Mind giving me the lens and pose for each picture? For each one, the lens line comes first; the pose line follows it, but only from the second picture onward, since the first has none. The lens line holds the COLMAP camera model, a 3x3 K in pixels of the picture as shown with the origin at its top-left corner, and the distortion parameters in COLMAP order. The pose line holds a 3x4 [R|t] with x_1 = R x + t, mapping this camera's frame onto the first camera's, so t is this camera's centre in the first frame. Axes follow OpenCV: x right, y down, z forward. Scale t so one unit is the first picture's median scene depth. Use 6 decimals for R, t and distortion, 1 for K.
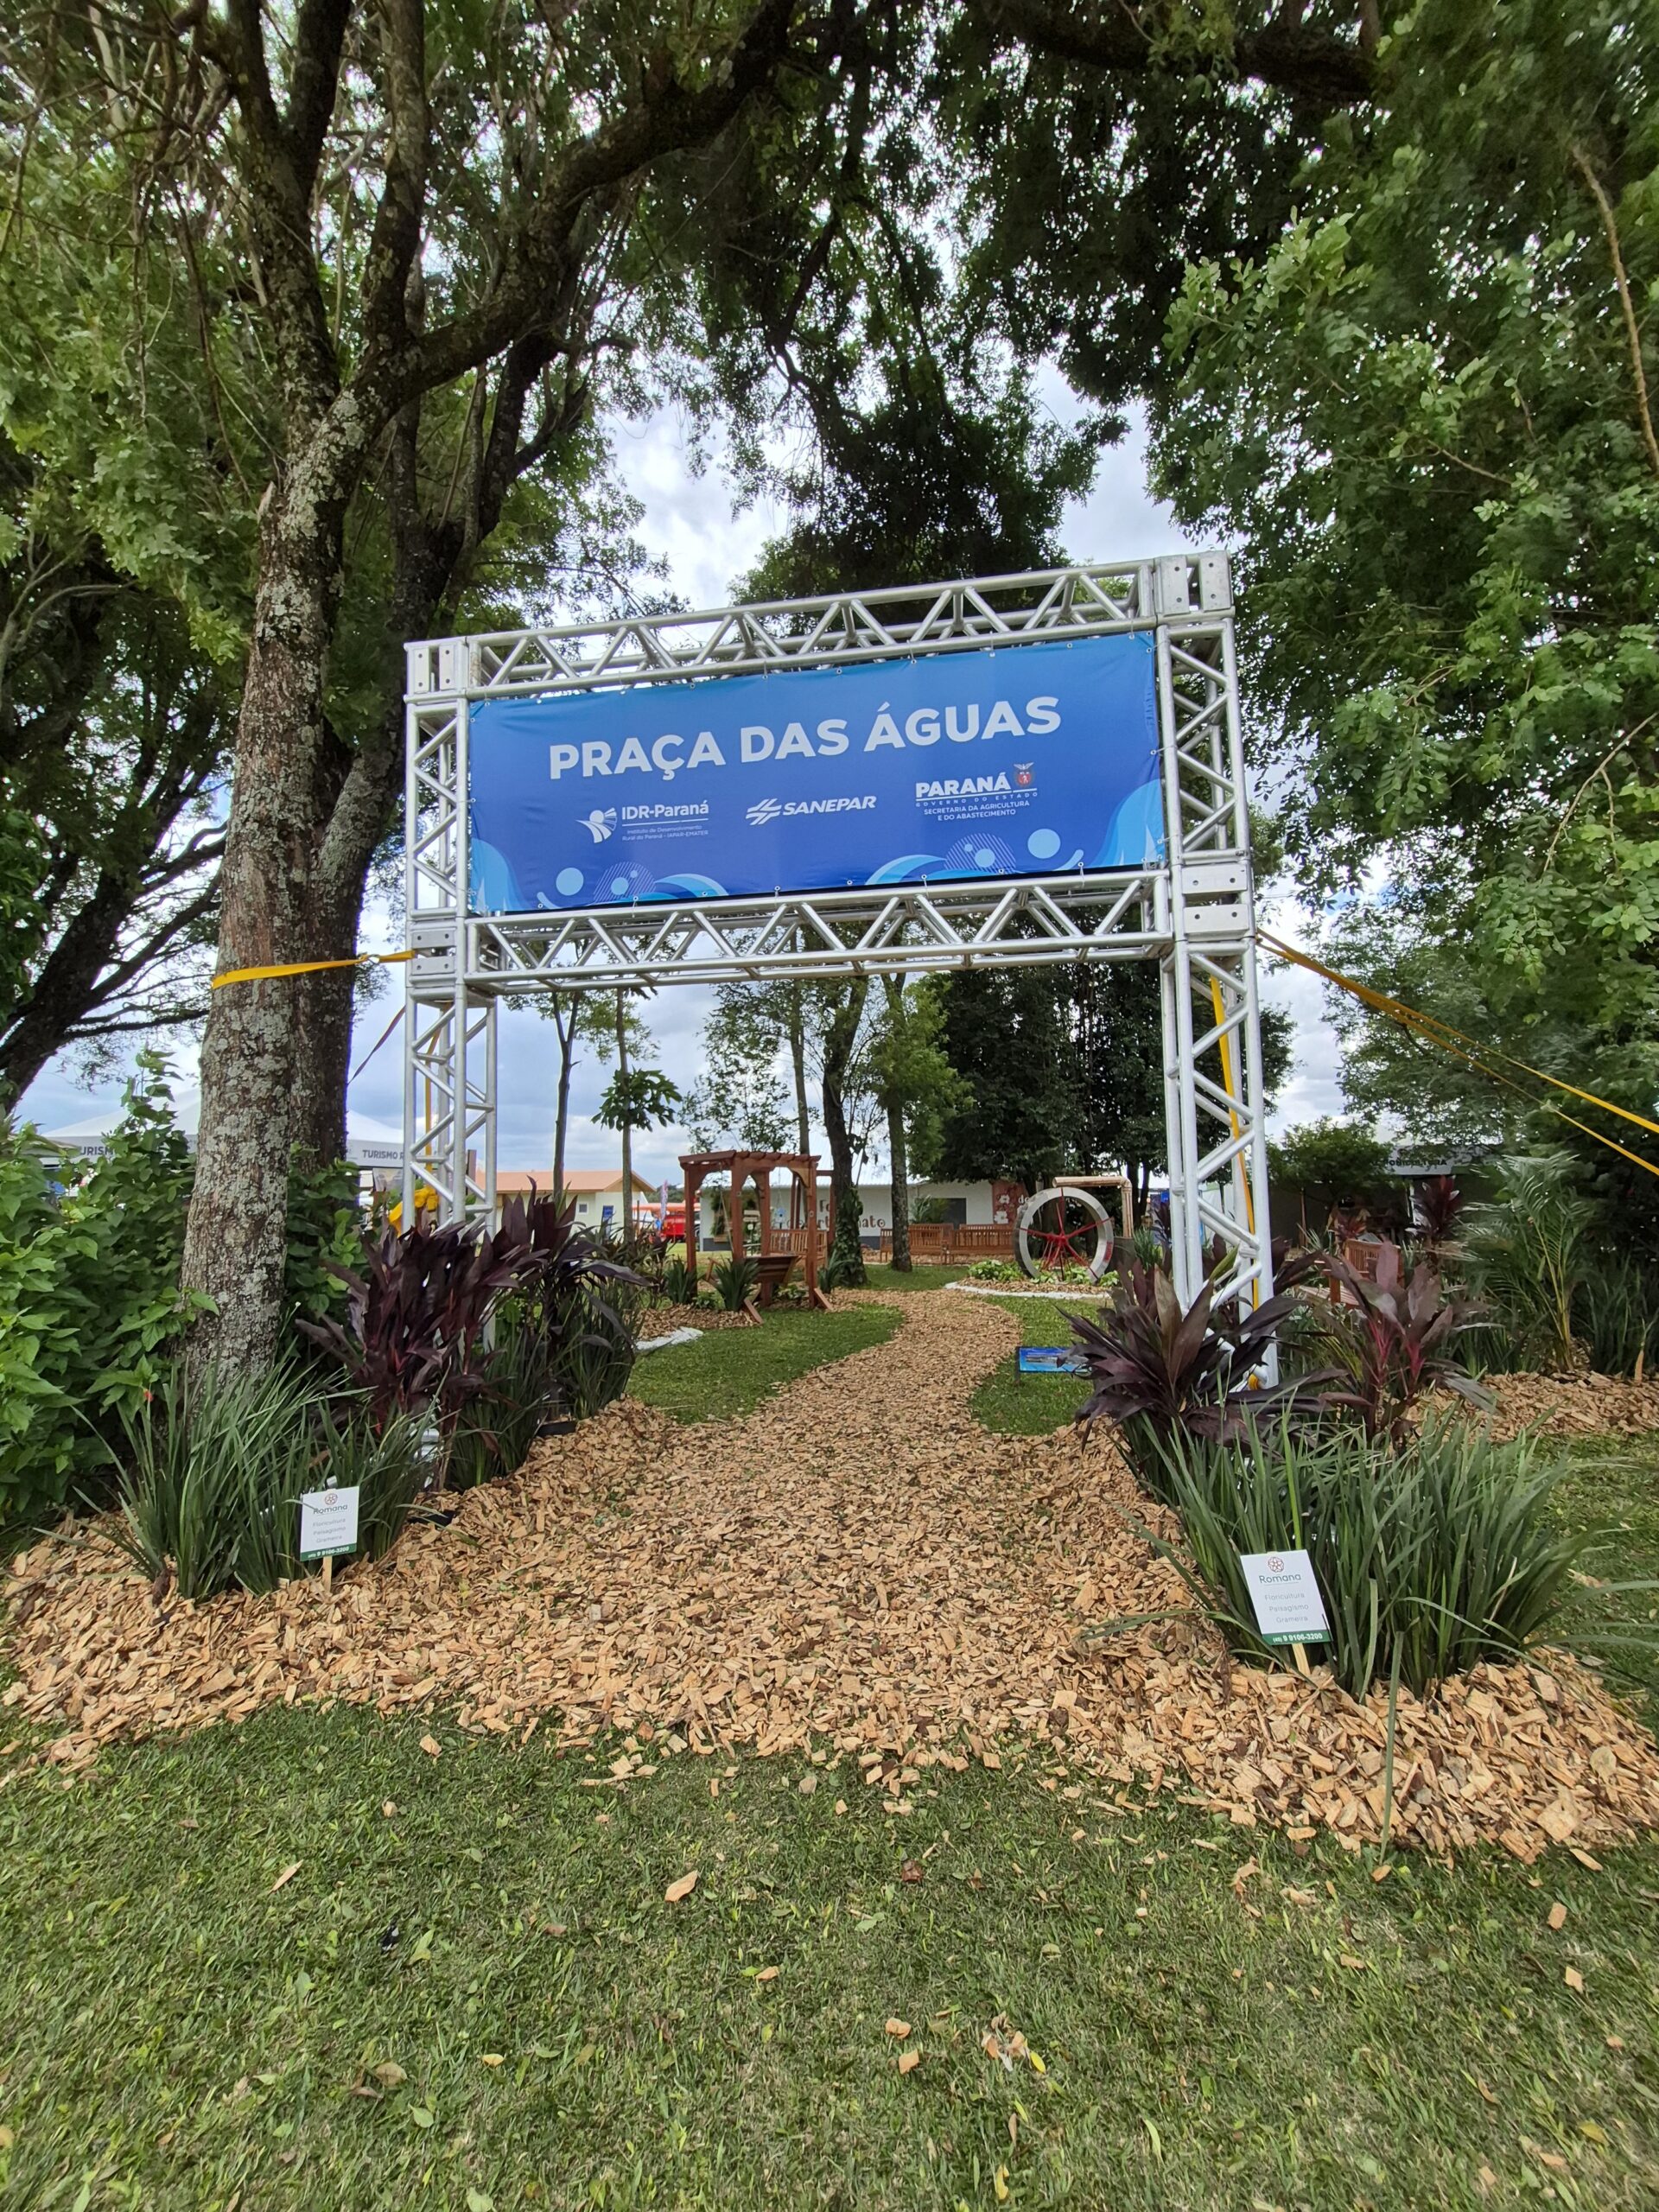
lens RADIAL K [[884.8, 0, 819.9], [0, 884.8, 1084.6], [0, 0, 1]] dist [-0.010524, 0.000384]
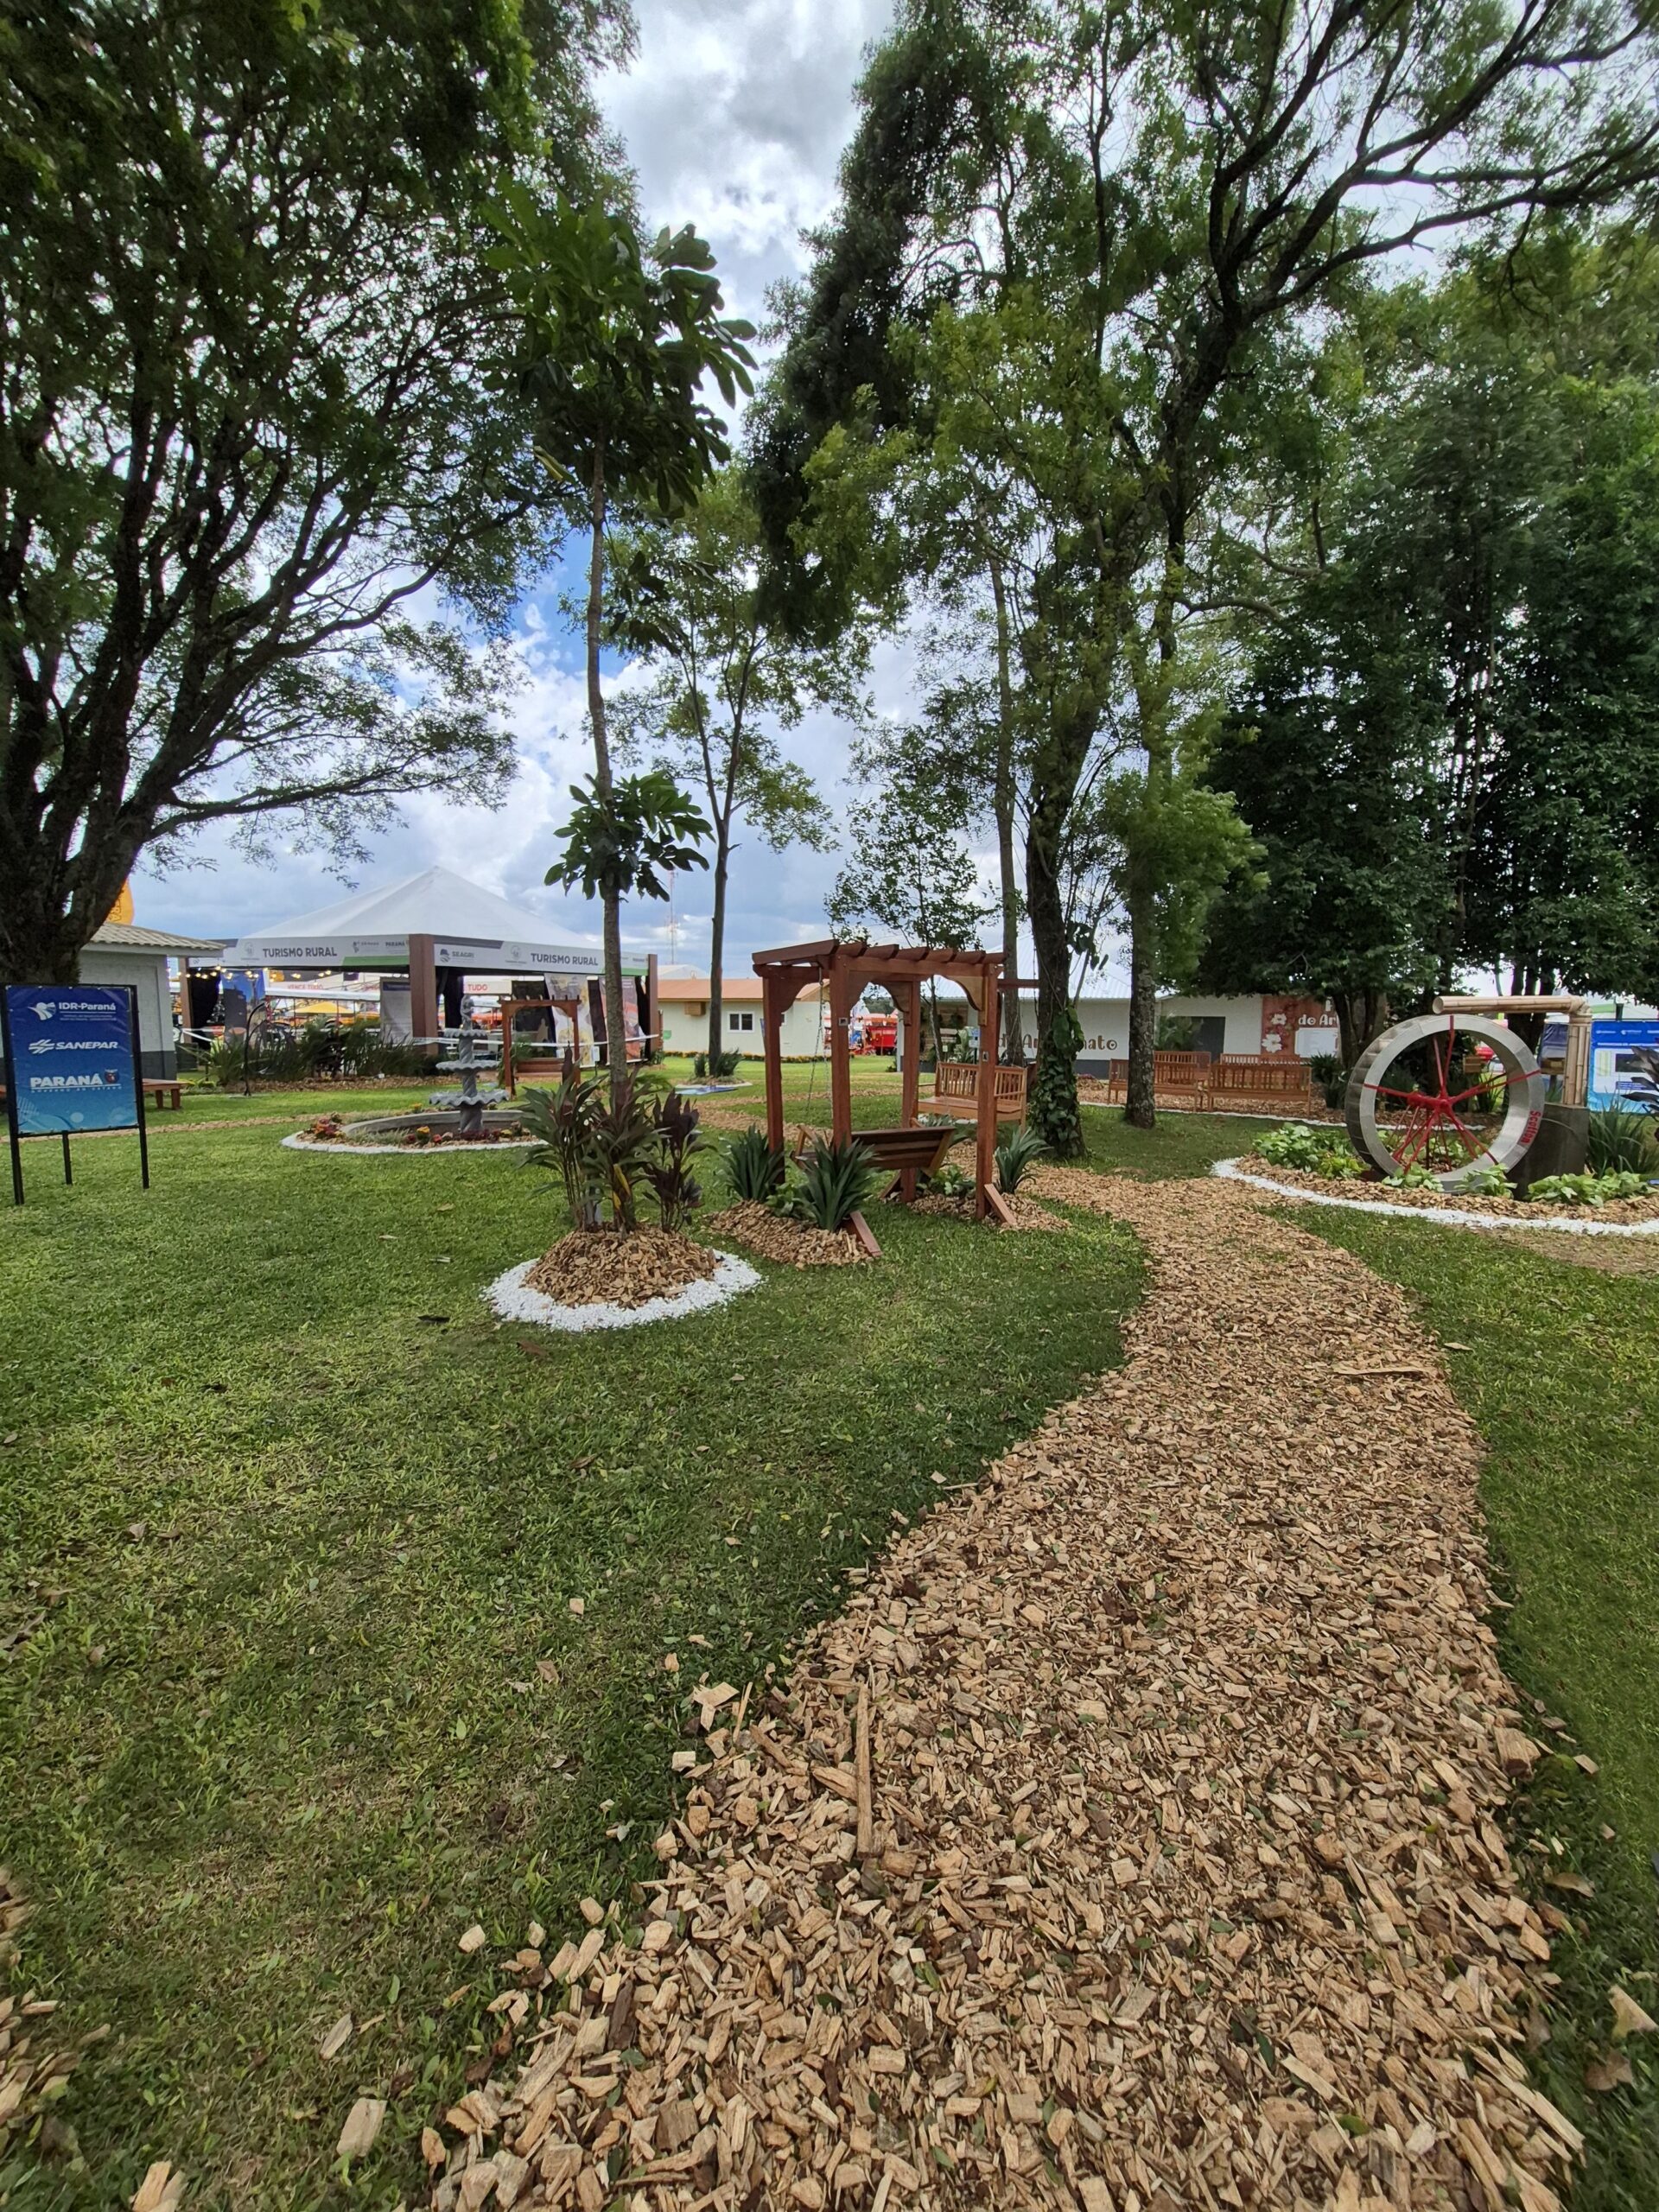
lens RADIAL K [[884.8, 0, 819.9], [0, 884.8, 1084.6], [0, 0, 1]] dist [-0.010524, 0.000384]
pose [[0.969425, 0.036382, -0.242676, 0.046499], [0.016399, 0.977132, 0.212000, 0.073580], [0.244840, -0.209498, 0.946659, 0.759666]]
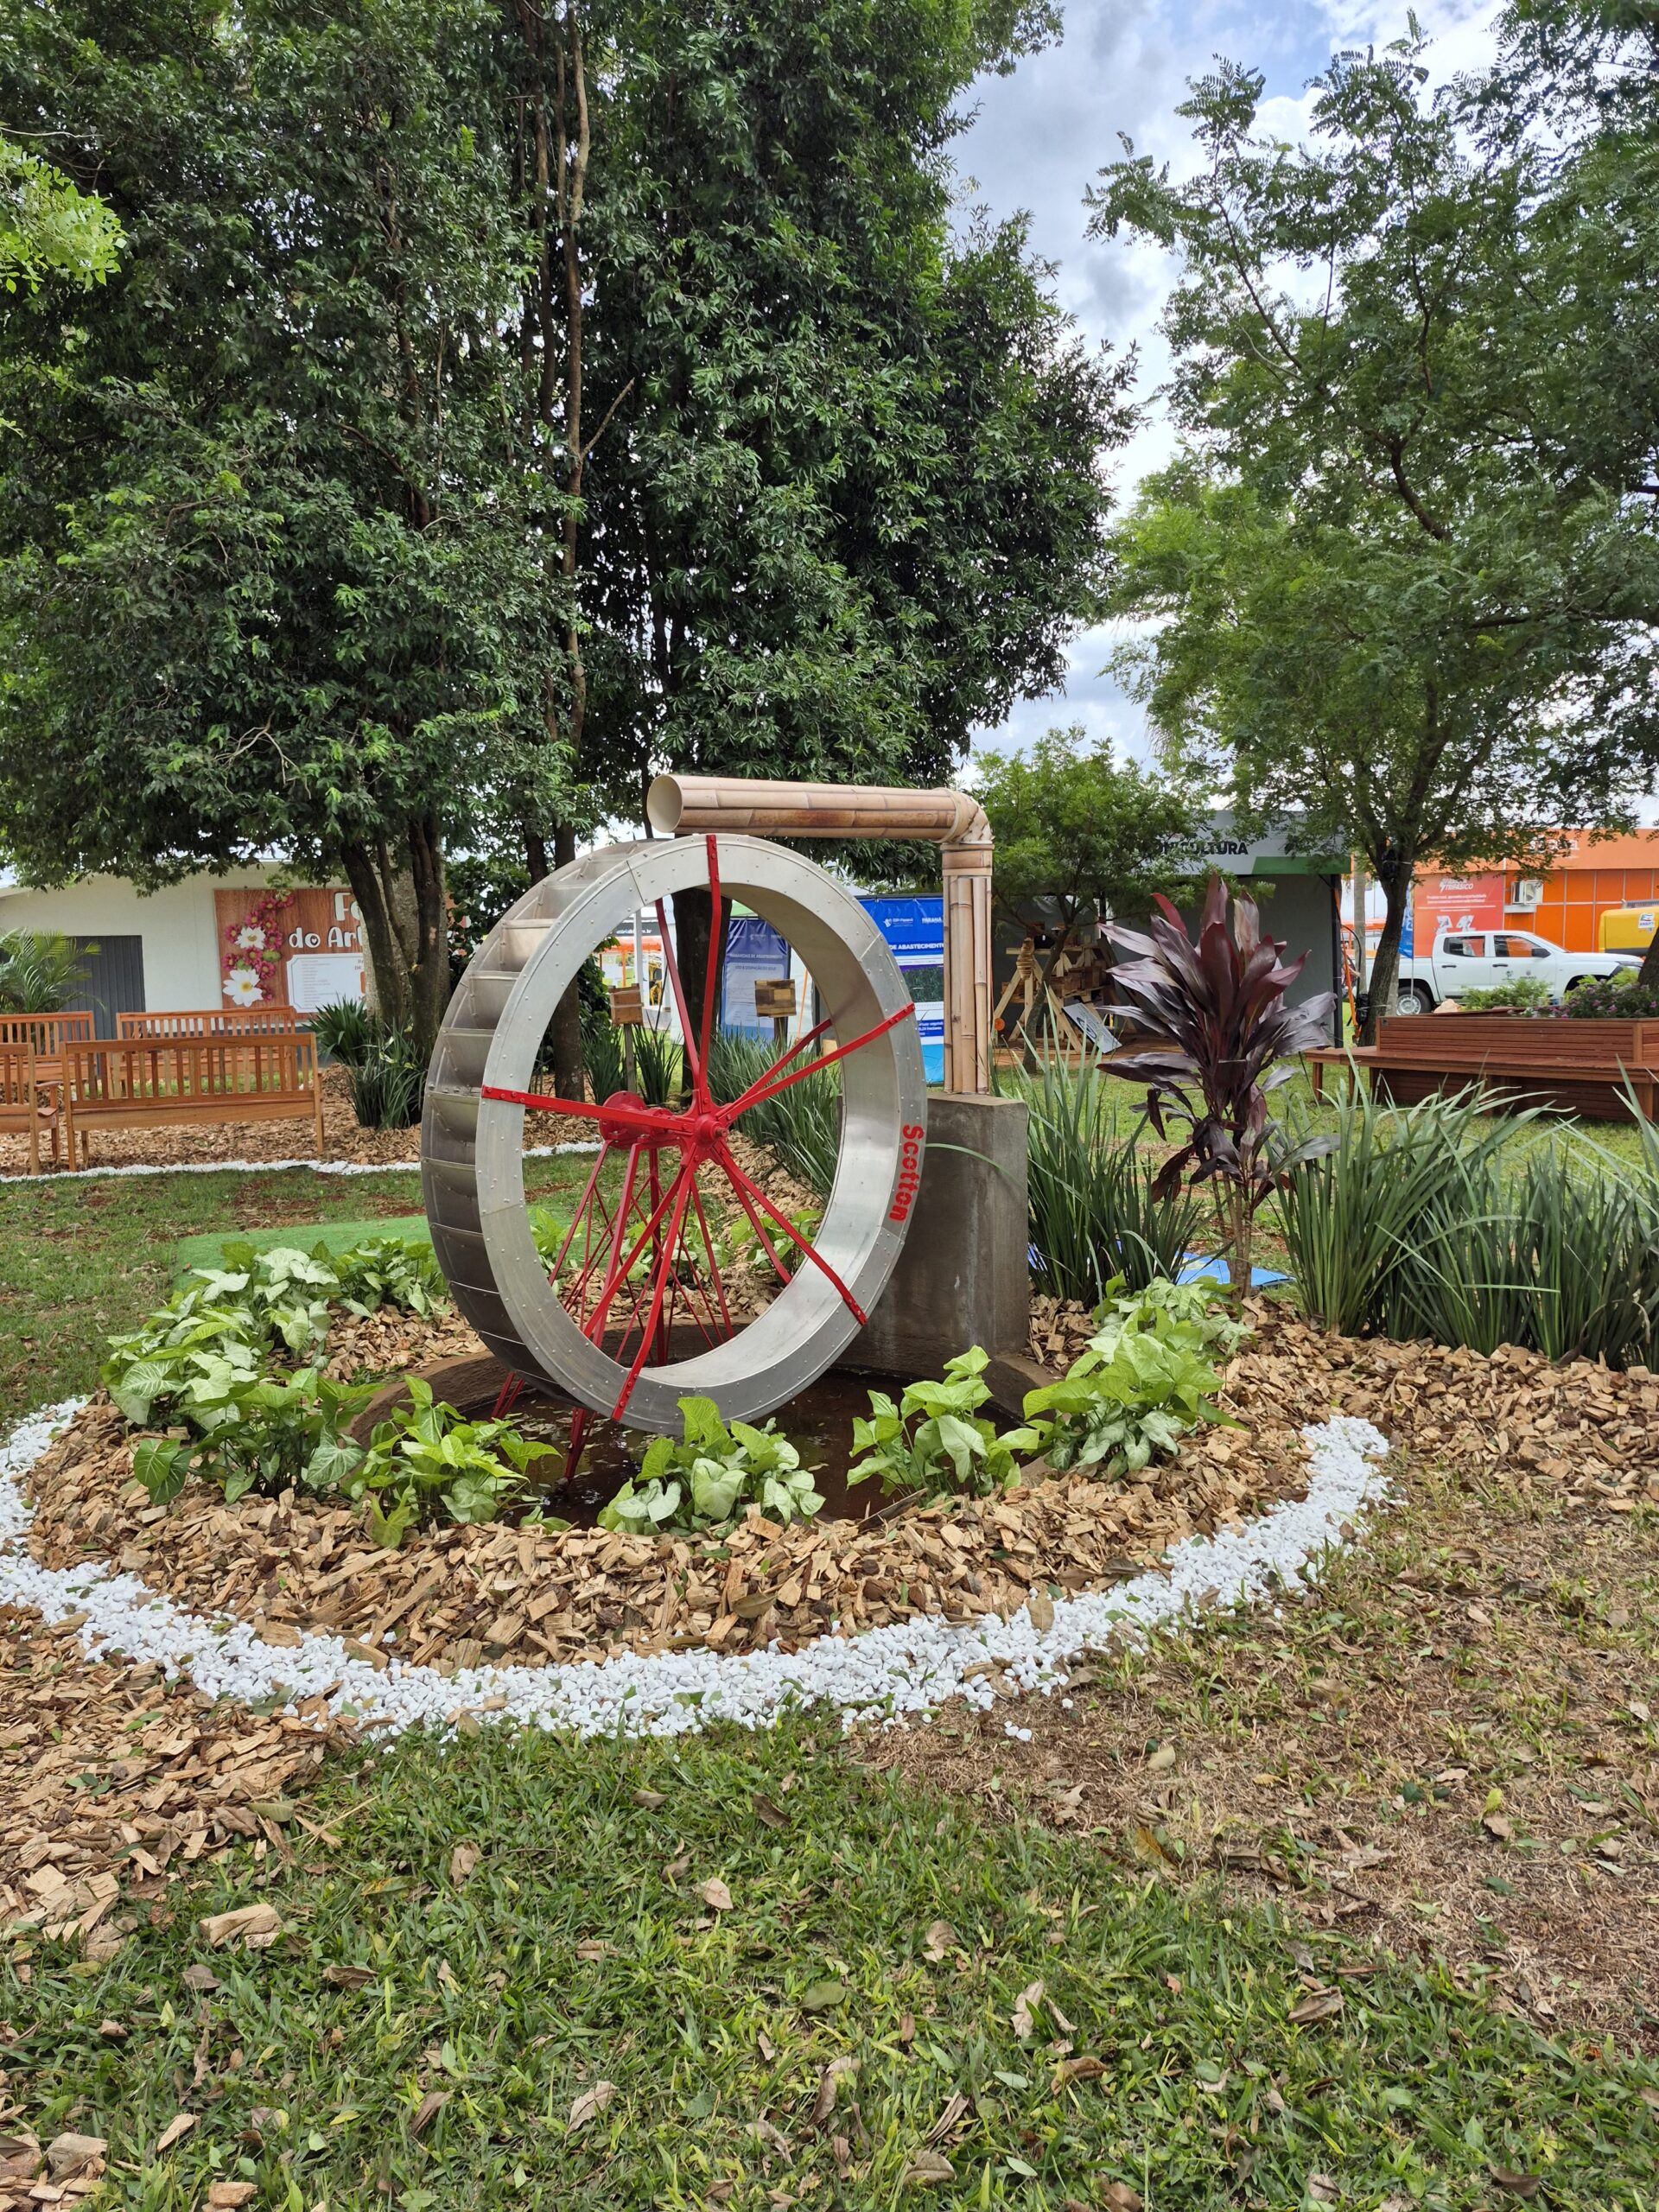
lens RADIAL K [[1500.5, 0, 820.4], [0, 1500.5, 1077.1], [0, 0, 1]] dist [0.109707, -0.139152]
pose [[0.838945, -0.061055, 0.540781, 0.281744], [-0.056551, 0.978527, 0.198207, 0.217587], [-0.541270, -0.196866, 0.817478, 1.568041]]
